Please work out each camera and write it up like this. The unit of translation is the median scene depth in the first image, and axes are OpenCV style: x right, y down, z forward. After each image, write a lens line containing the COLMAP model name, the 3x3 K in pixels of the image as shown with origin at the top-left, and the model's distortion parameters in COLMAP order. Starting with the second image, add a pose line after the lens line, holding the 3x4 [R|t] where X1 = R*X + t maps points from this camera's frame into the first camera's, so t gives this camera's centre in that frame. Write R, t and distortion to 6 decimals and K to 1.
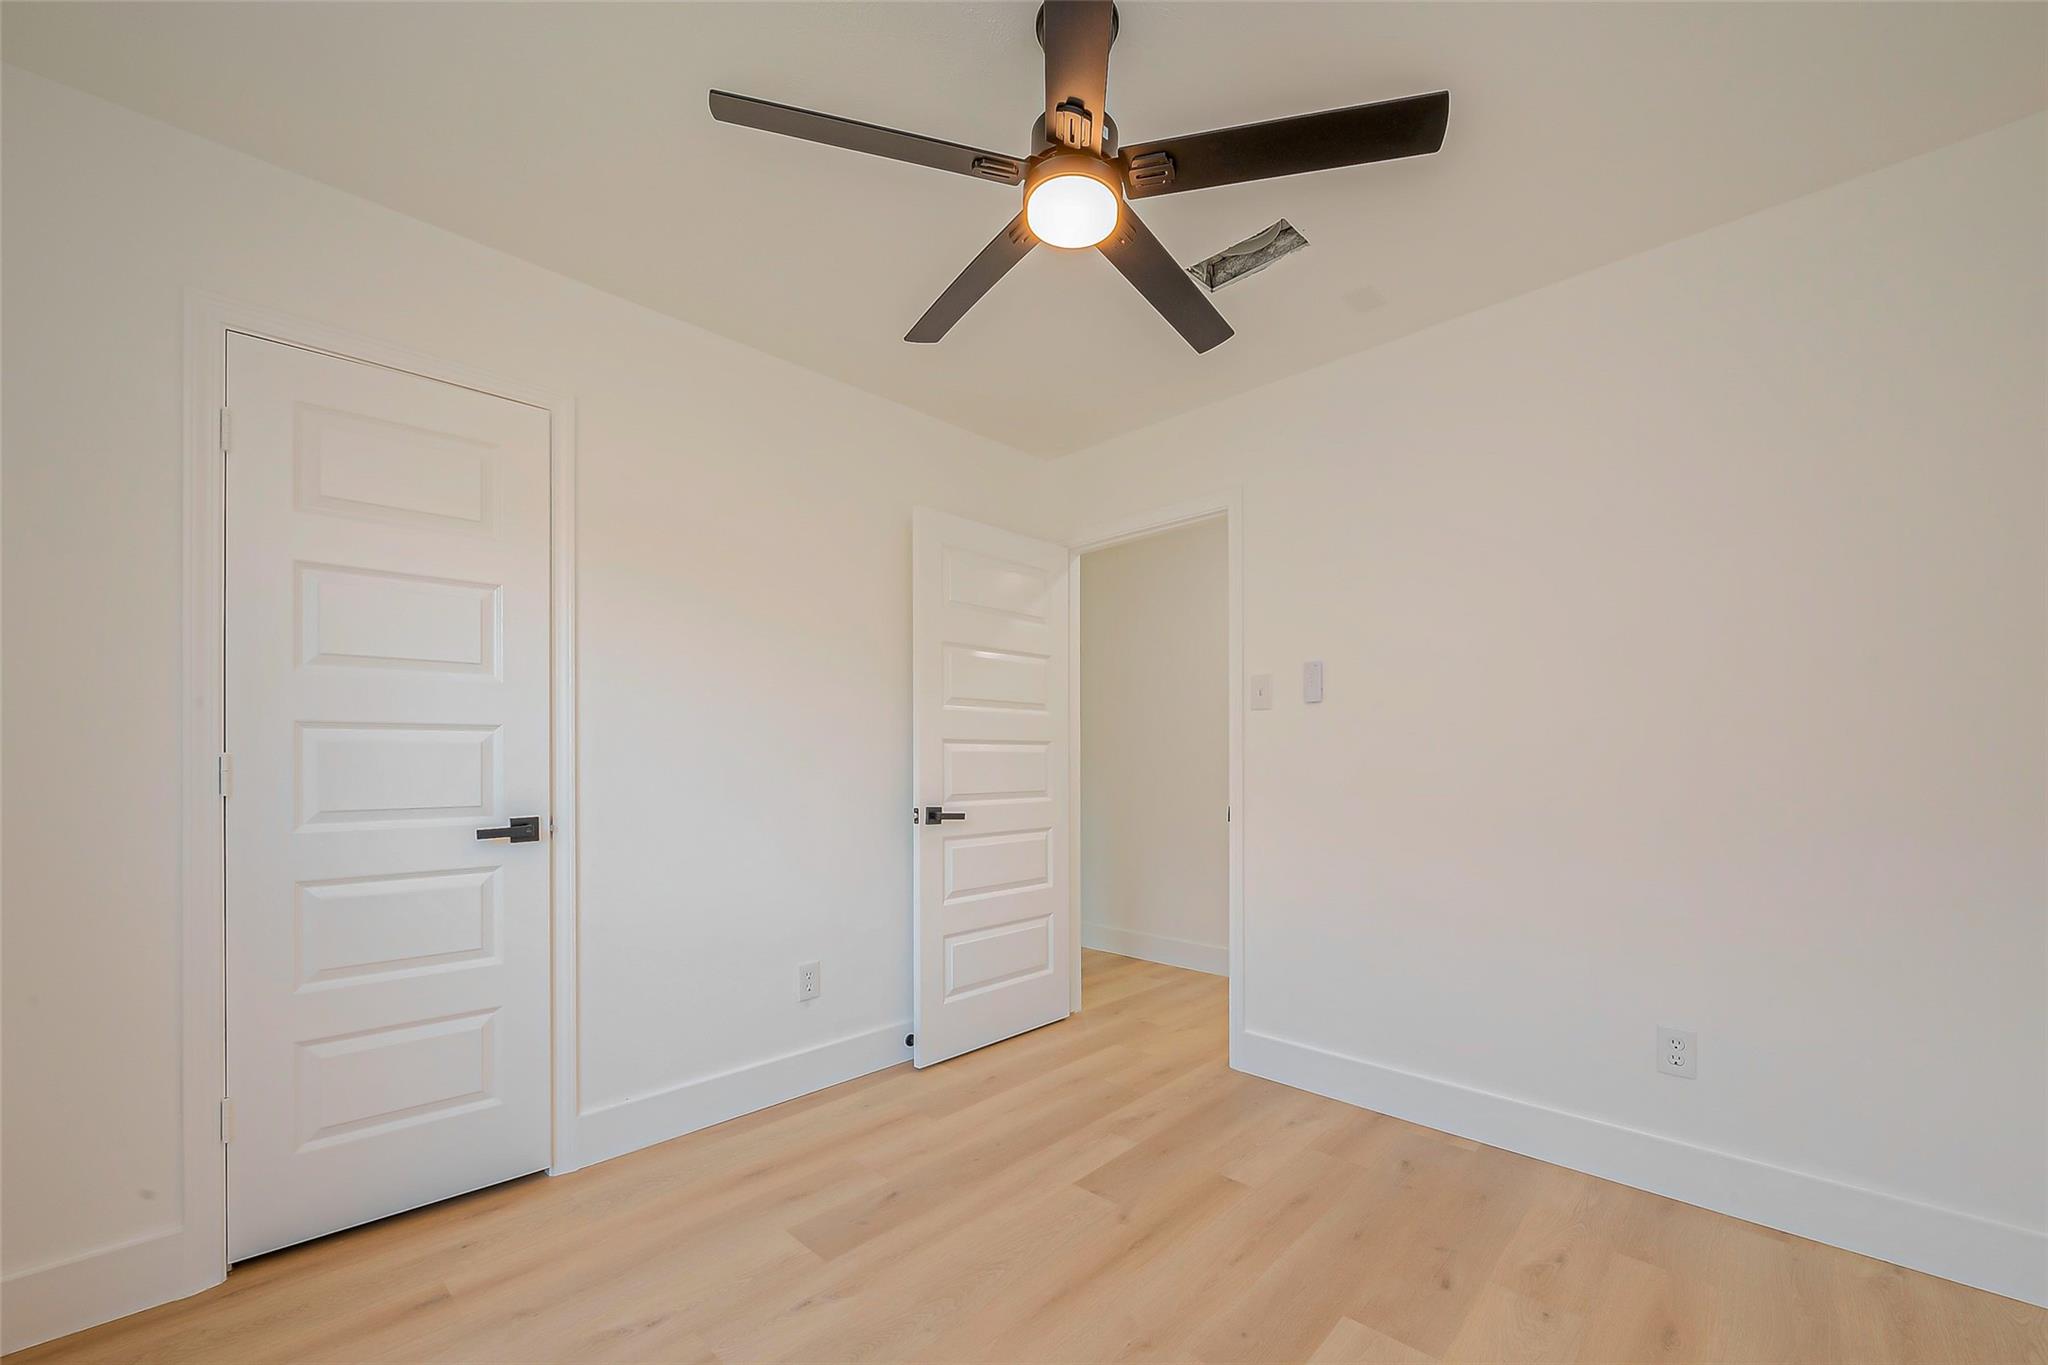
lens RADIAL K [[817.7, 0, 1033.1], [0, 817.7, 752.5], [0, 0, 1]] dist [-0.002442, -0.000300]
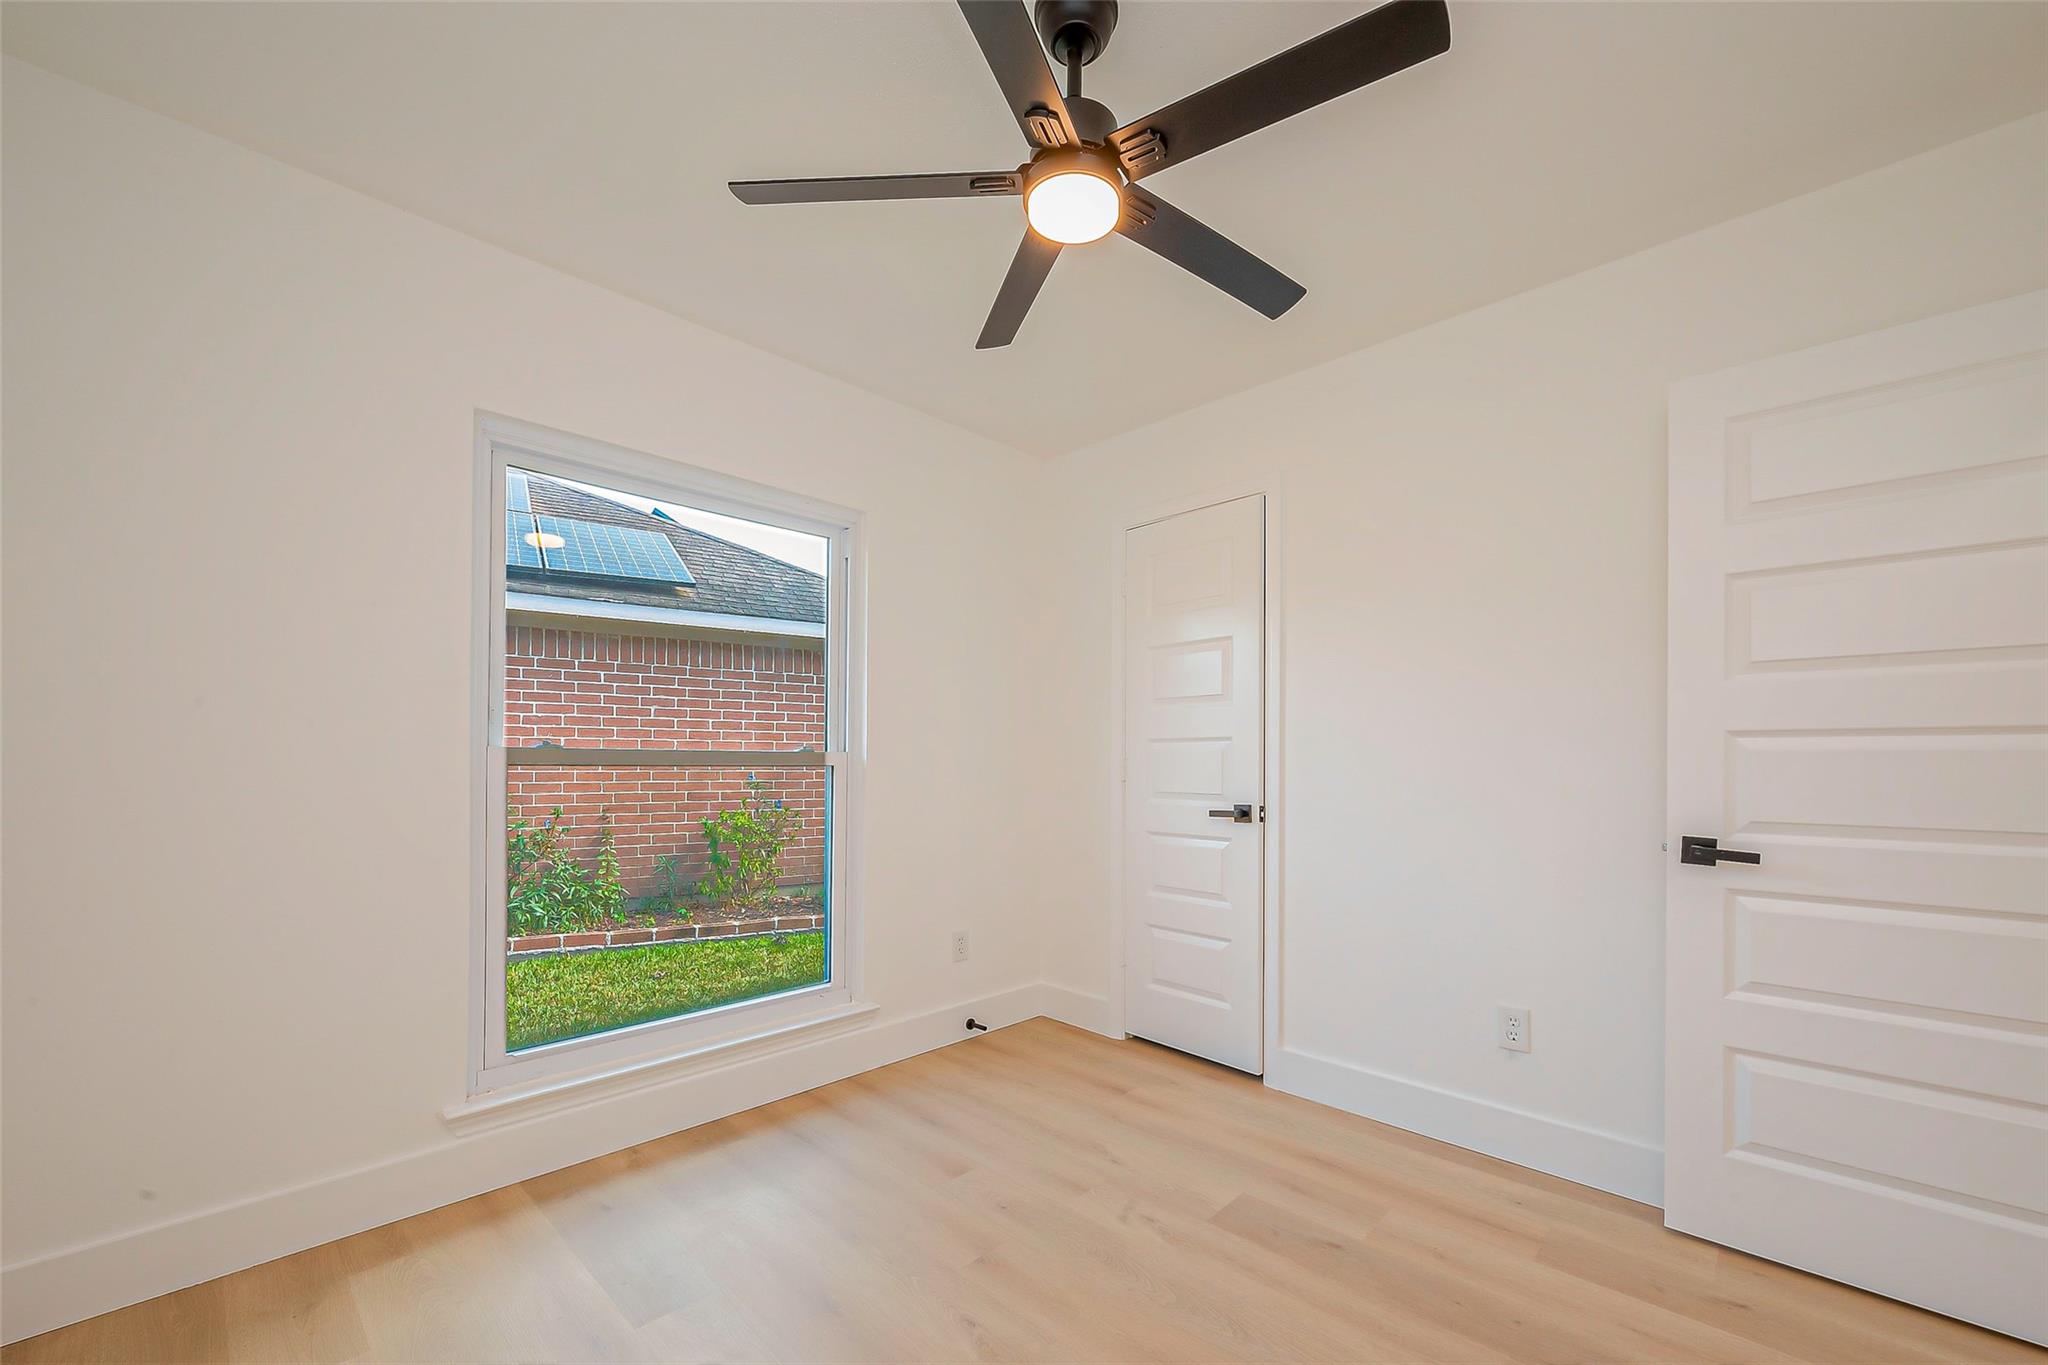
lens RADIAL K [[817.7, 0, 1033.1], [0, 817.7, 752.5], [0, 0, 1]] dist [-0.002442, -0.000300]
pose [[-0.013840, -0.007689, -0.999875, 0.742381], [0.007516, 0.999941, -0.007793, 0.002036], [0.999876, -0.007623, -0.013782, 0.686792]]
